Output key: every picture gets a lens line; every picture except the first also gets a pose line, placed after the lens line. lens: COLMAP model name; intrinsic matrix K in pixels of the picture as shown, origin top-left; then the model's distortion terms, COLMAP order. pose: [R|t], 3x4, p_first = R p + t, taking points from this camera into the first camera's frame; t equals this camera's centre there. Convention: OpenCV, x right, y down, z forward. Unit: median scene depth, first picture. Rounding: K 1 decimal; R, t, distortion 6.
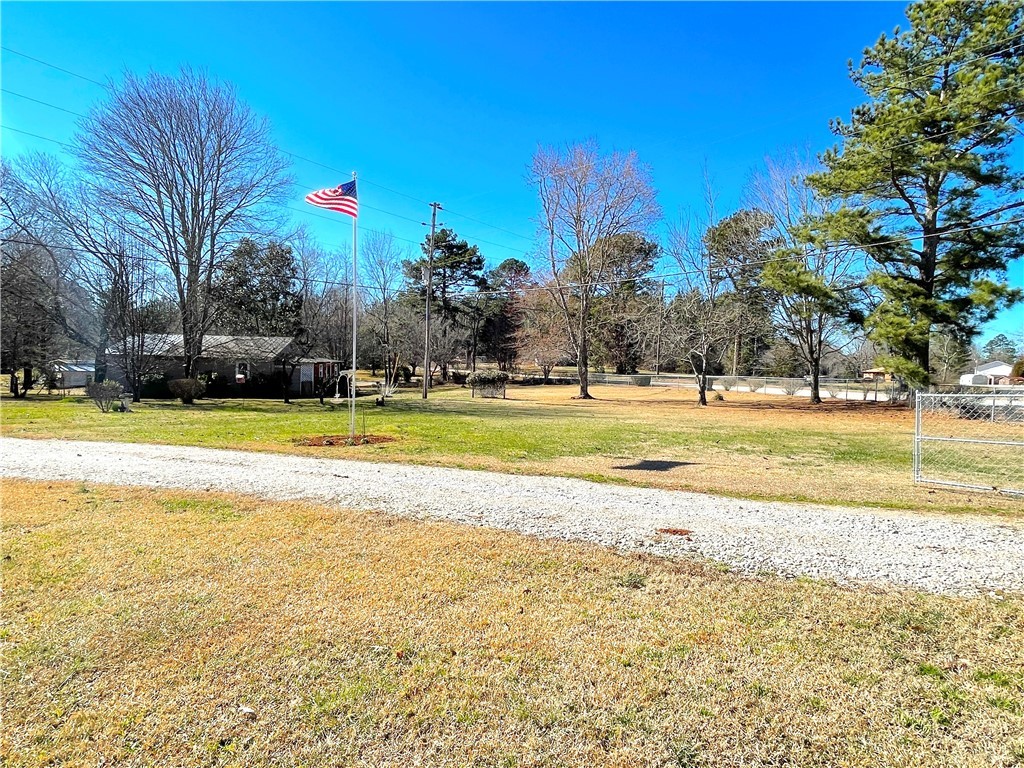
lens RADIAL K [[581.0, 0, 518.3], [0, 581.0, 391.6], [0, 0, 1]] dist [0.003850, -0.007870]
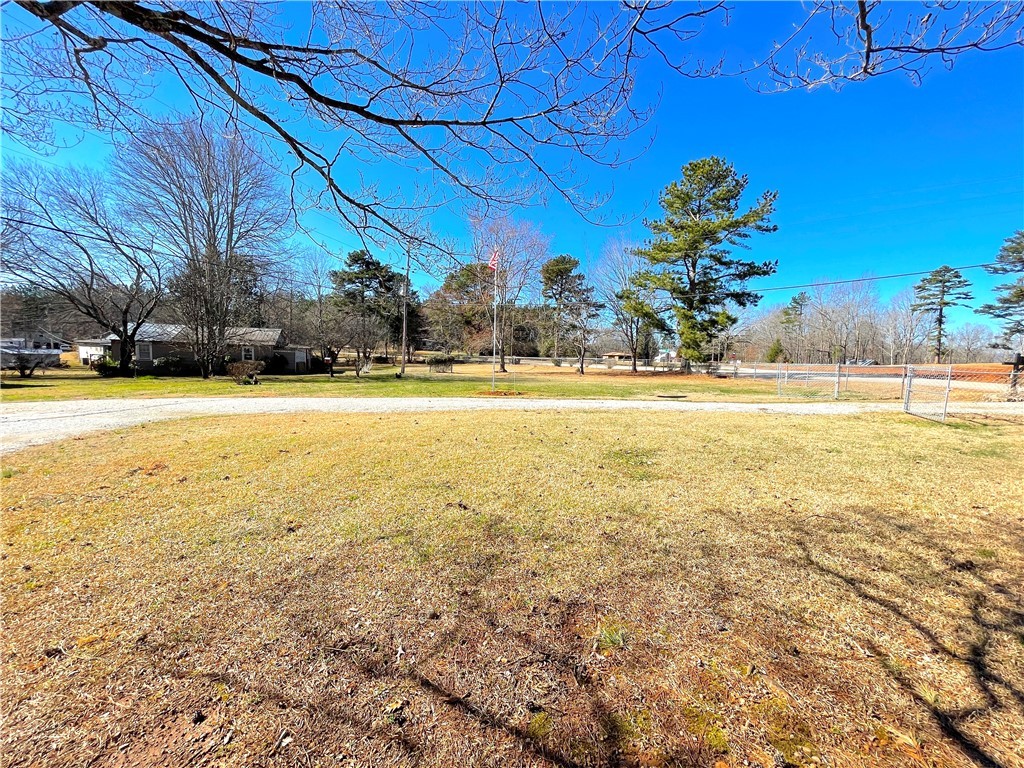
lens RADIAL K [[416.0, 0, 506.3], [0, 416.0, 402.6], [0, 0, 1]] dist [0.000200, 0.001321]
pose [[0.943078, -0.035514, 0.330669, -0.253896], [0.008644, 0.996564, 0.082379, 0.001534], [-0.332459, -0.074832, 0.940144, -0.100058]]
